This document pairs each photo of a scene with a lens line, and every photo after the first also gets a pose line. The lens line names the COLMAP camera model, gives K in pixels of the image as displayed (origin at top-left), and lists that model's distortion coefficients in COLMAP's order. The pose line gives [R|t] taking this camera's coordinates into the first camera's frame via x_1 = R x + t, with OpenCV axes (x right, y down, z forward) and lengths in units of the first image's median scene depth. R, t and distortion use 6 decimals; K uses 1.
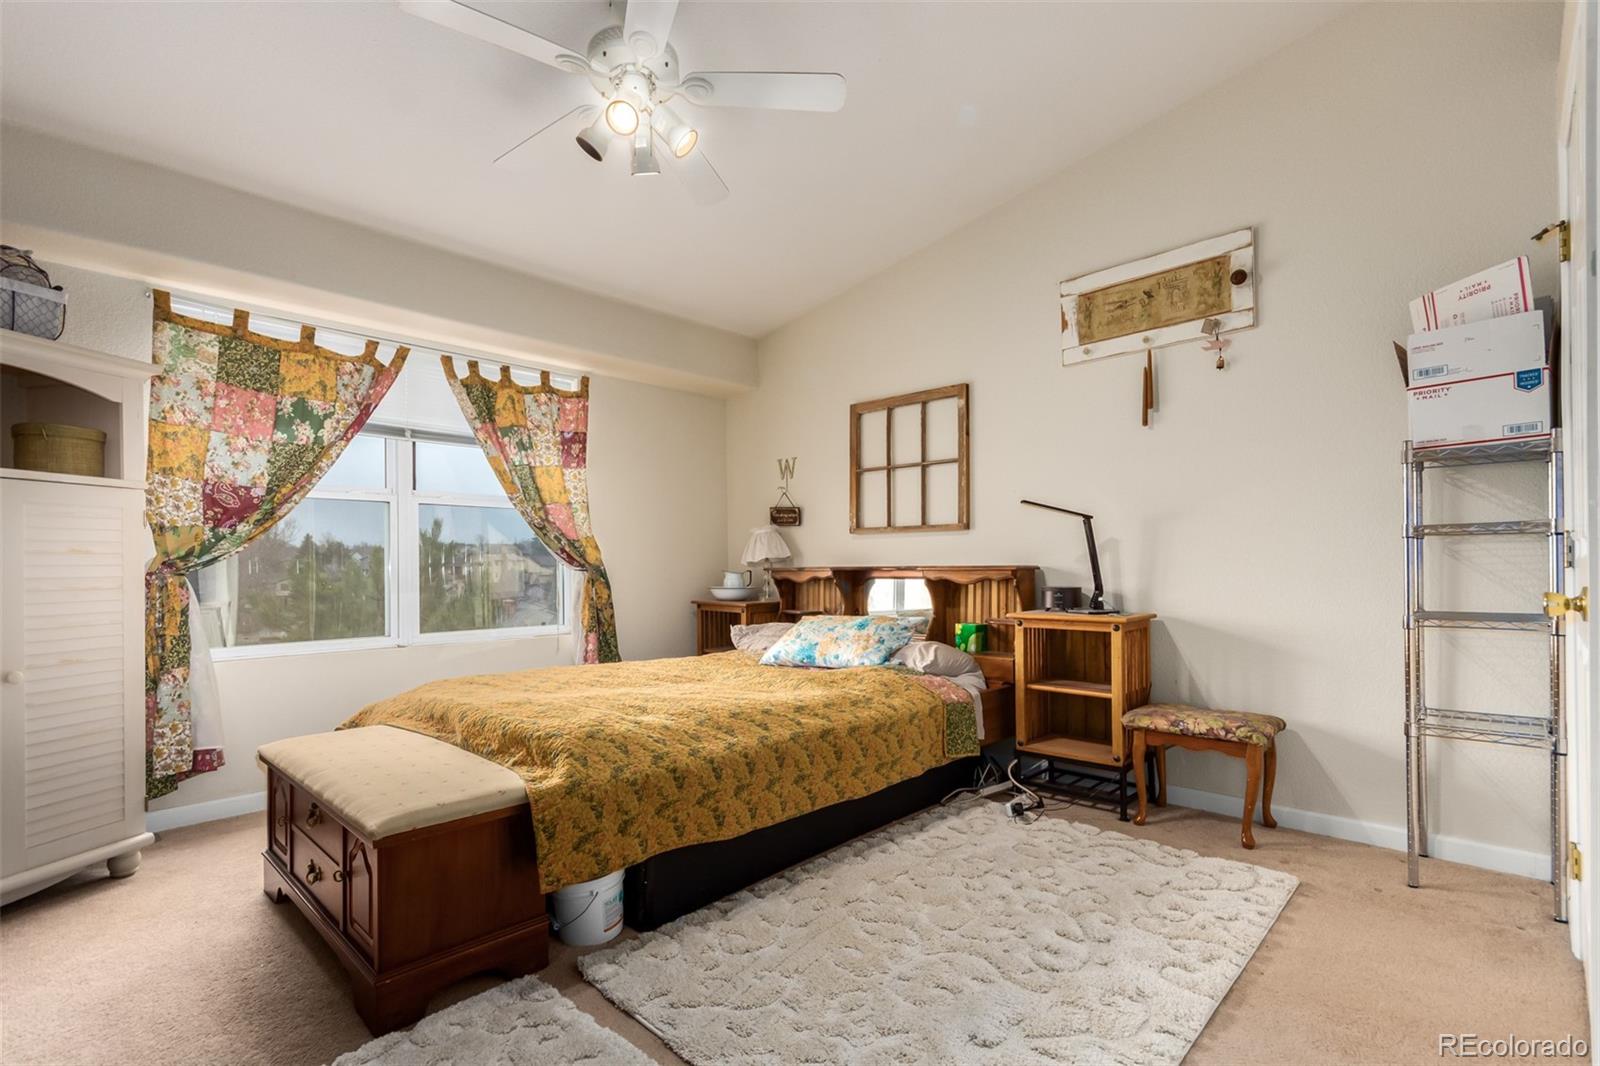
lens RADIAL K [[758.4, 0, 786.6], [0, 758.4, 563.6], [0, 0, 1]] dist [0.004411, -0.000652]
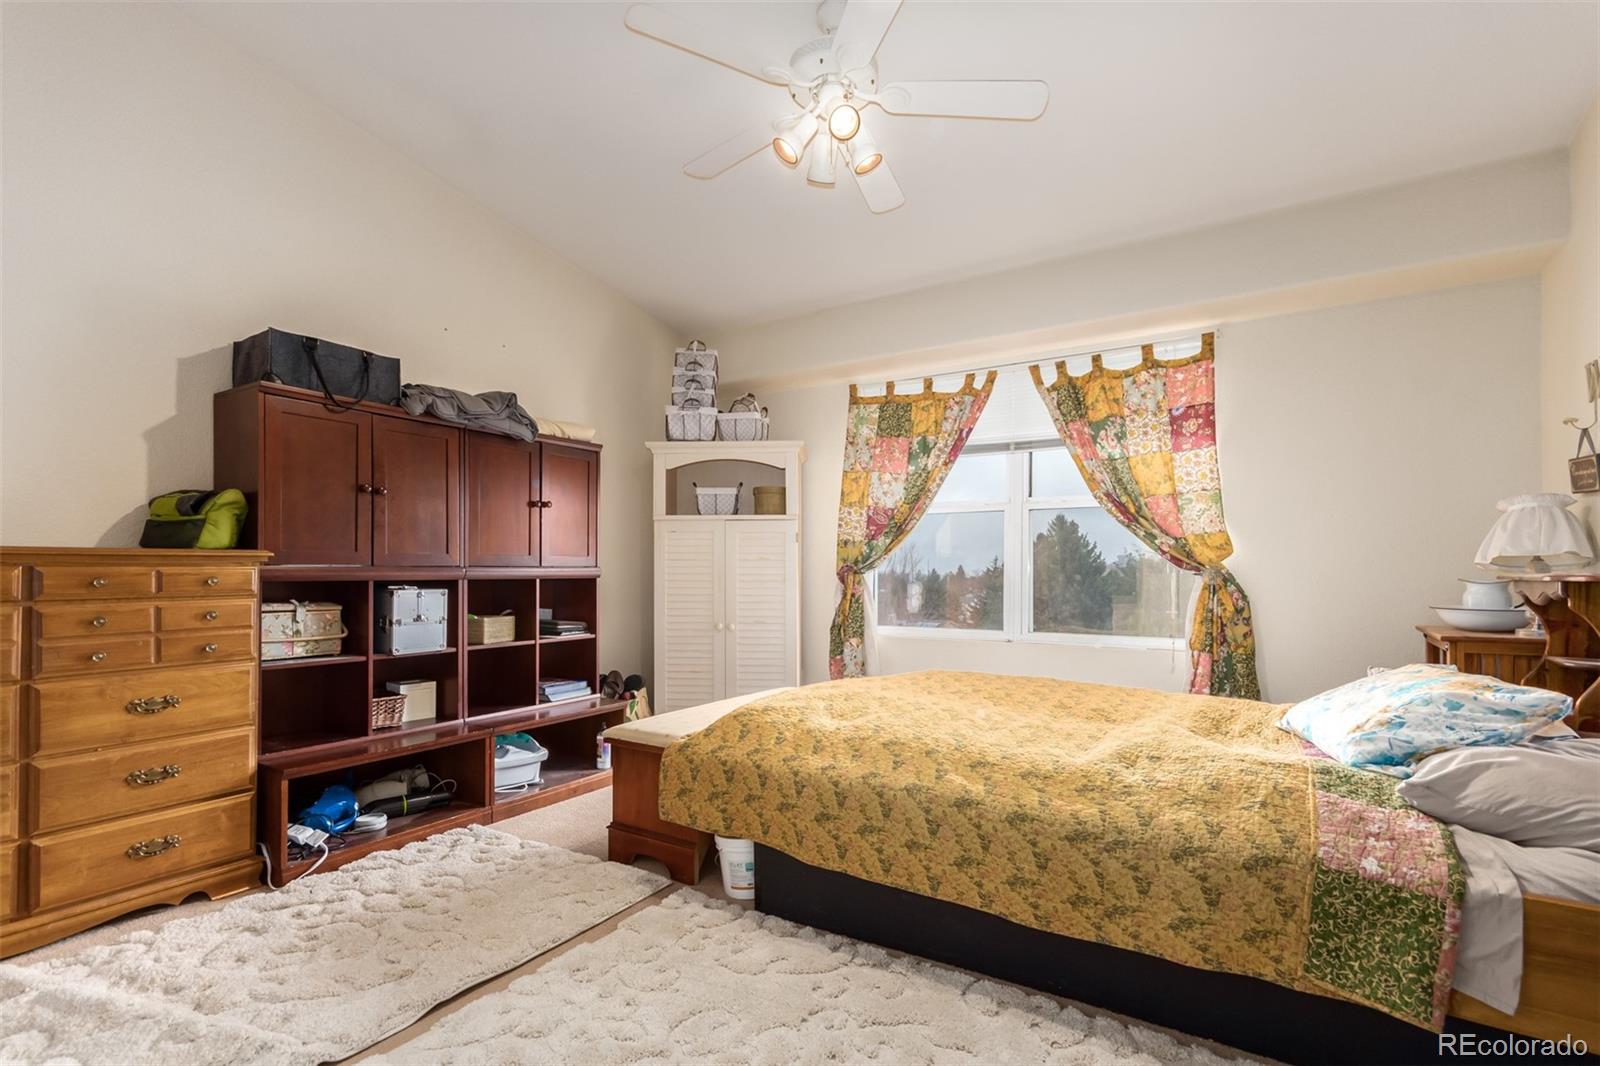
lens RADIAL K [[758.4, 0, 804.9], [0, 758.4, 561.0], [0, 0, 1]] dist [0.004411, -0.000652]
pose [[0.197782, -0.003783, -0.980239, 0.579858], [0.000106, 0.999993, -0.003838, -0.003195], [0.980246, 0.000656, 0.197781, 0.562812]]
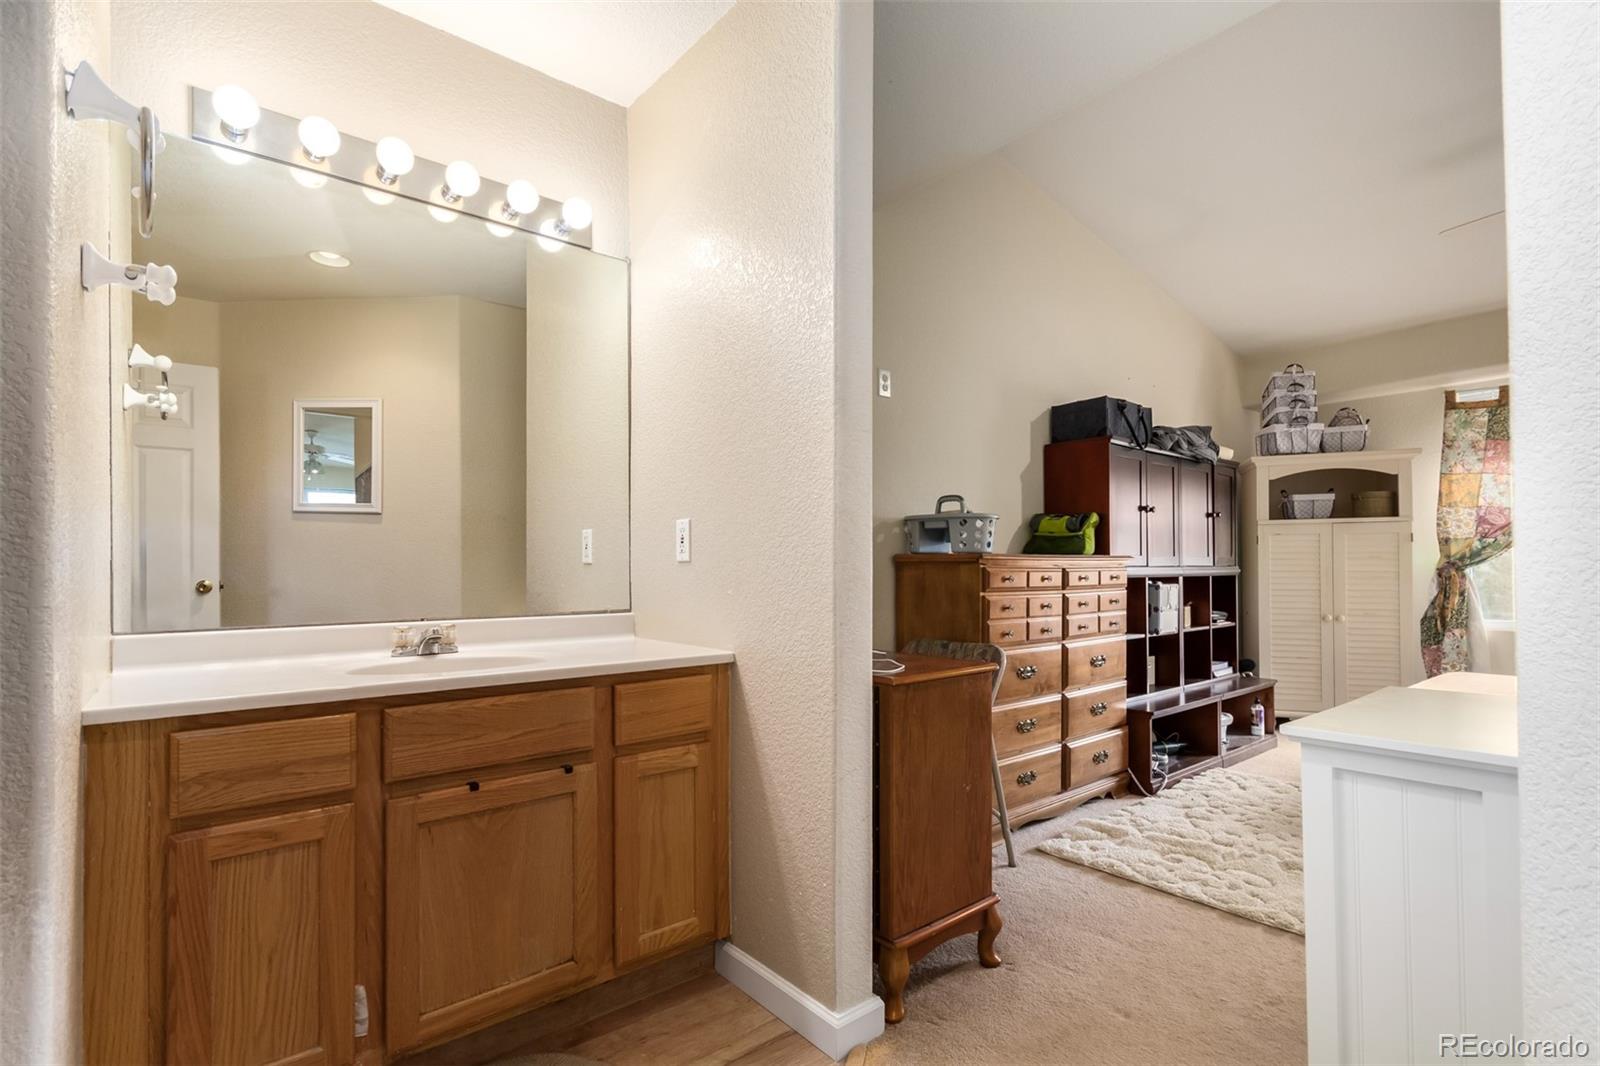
lens RADIAL K [[758.4, 0, 783.5], [0, 758.4, 566.1], [0, 0, 1]] dist [0.004411, -0.000652]
pose [[-0.117988, 0.001998, -0.993013, 0.846198], [0.010491, 0.999945, 0.000766, -0.007882], [0.992960, -0.010328, -0.118003, -0.180438]]
